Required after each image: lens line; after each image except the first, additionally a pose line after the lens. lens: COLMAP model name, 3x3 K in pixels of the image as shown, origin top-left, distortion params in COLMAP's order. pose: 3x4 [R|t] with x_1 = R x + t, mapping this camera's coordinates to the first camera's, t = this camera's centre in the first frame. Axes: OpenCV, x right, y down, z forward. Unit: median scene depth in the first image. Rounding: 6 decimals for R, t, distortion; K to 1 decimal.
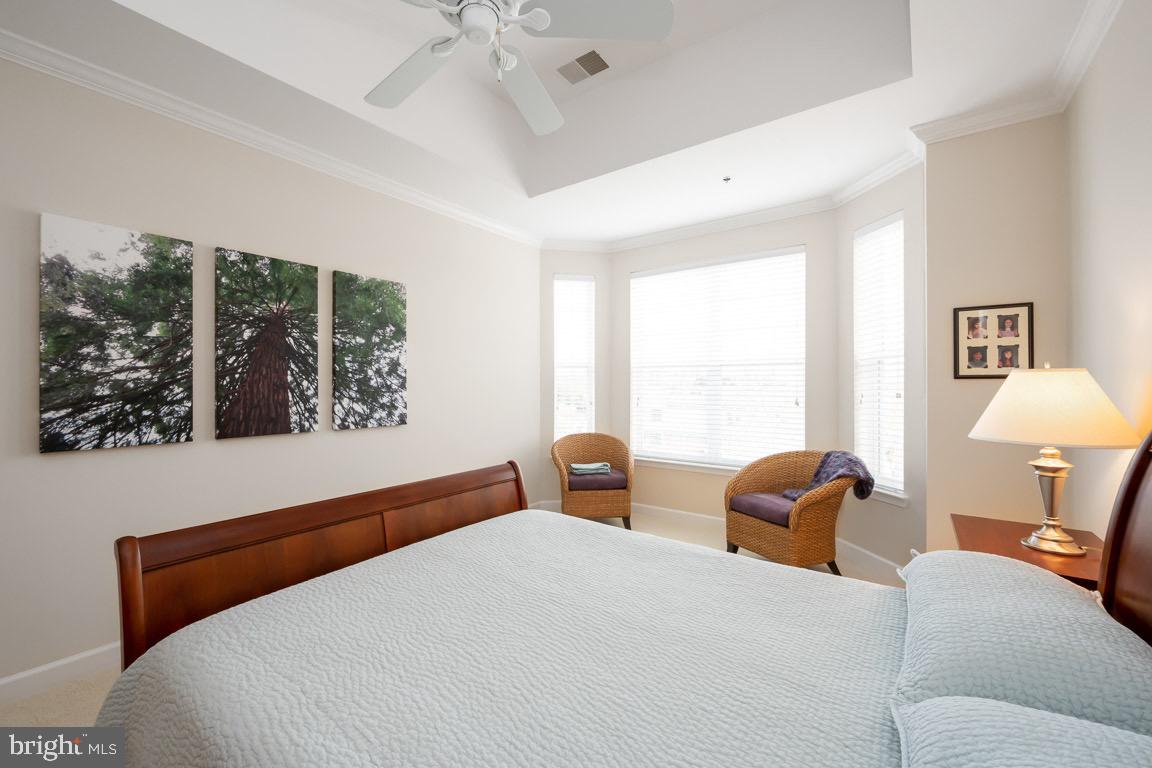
lens RADIAL K [[463.7, 0, 583.2], [0, 463.7, 384.0], [0, 0, 1]] dist [0.000526, 0.000781]
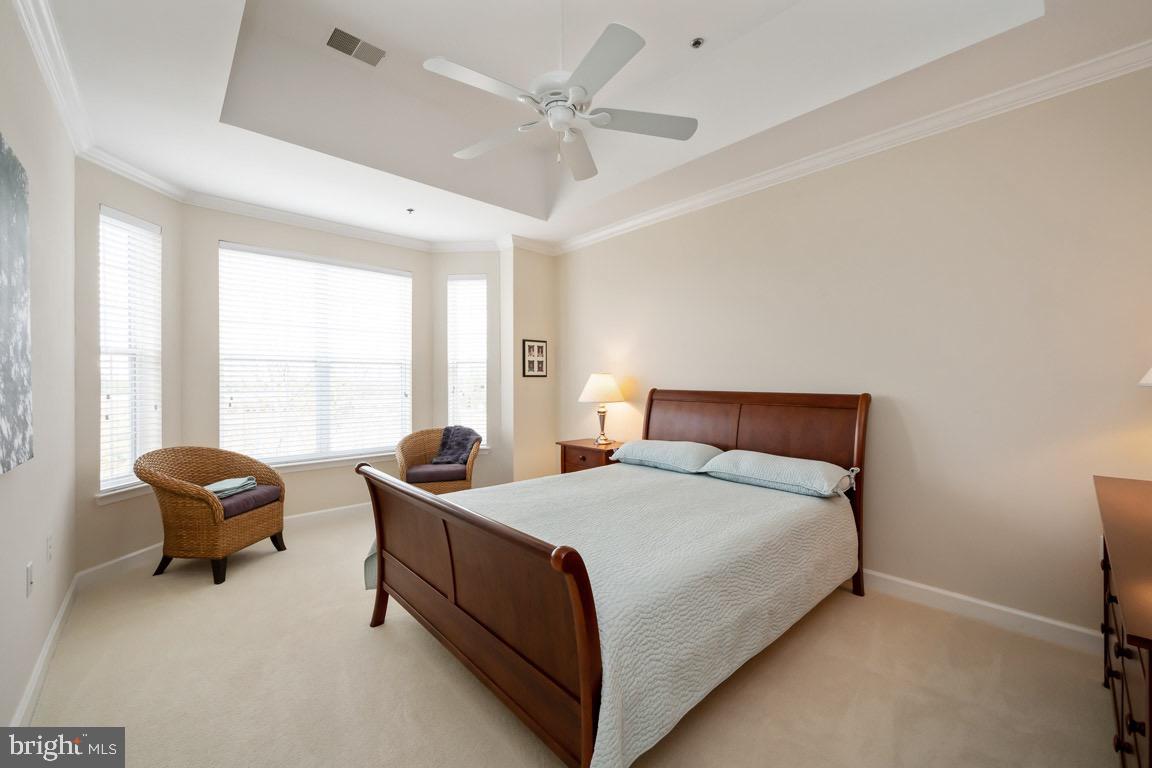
lens RADIAL K [[463.7, 0, 577.9], [0, 463.7, 385.6], [0, 0, 1]] dist [0.000526, 0.000781]
pose [[0.182704, -0.012280, 0.983091, -0.825509], [0.003241, 0.999924, 0.011887, 0.001858], [-0.983163, 0.001015, 0.182730, 0.359984]]
